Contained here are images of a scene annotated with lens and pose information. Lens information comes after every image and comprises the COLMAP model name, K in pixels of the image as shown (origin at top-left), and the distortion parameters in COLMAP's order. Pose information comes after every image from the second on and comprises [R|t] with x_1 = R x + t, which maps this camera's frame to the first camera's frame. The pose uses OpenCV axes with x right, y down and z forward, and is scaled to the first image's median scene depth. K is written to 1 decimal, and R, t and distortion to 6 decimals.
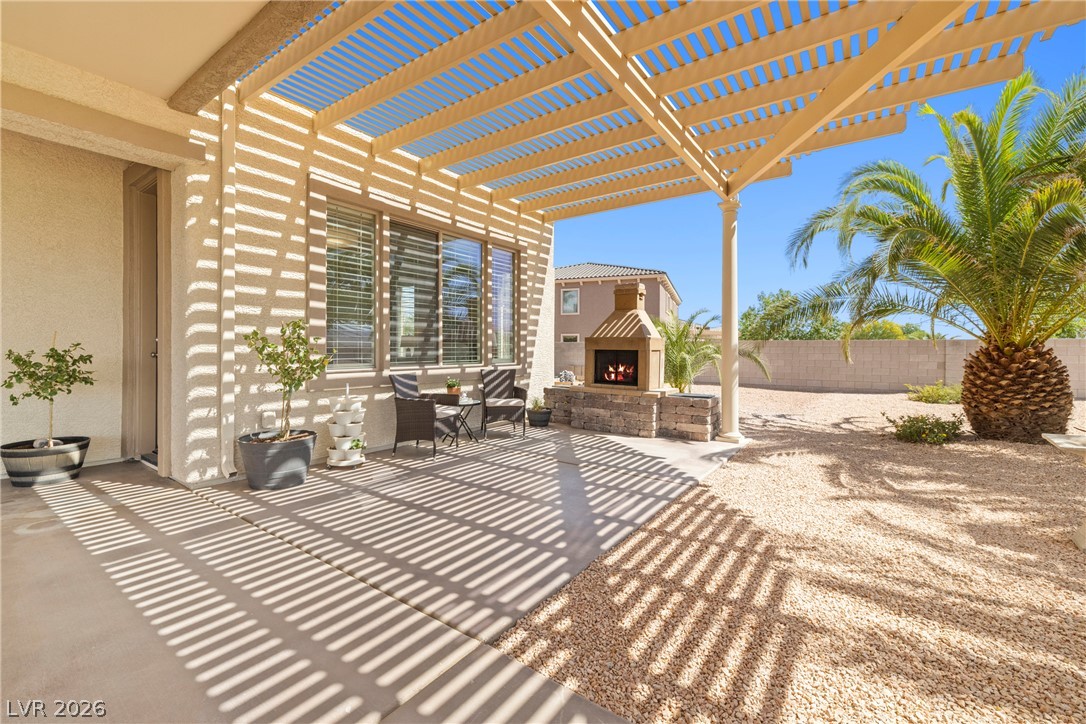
lens RADIAL K [[455.1, 0, 541.6], [0, 455.1, 350.5], [0, 0, 1]] dist [0.001256, 0.000202]
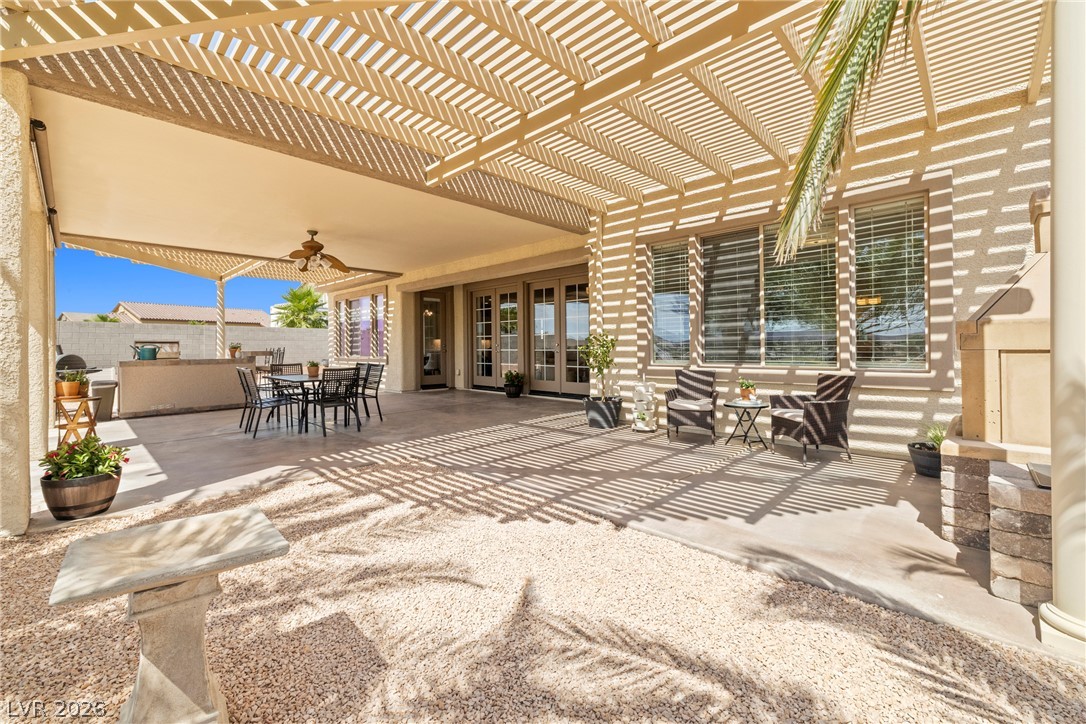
lens RADIAL K [[455.1, 0, 541.6], [0, 455.1, 350.5], [0, 0, 1]] dist [0.001256, 0.000202]
pose [[-0.156294, 0.005811, -0.987693, 1.232193], [0.004099, 0.999978, 0.005235, -0.006699], [0.987702, -0.003230, -0.156315, 1.081477]]
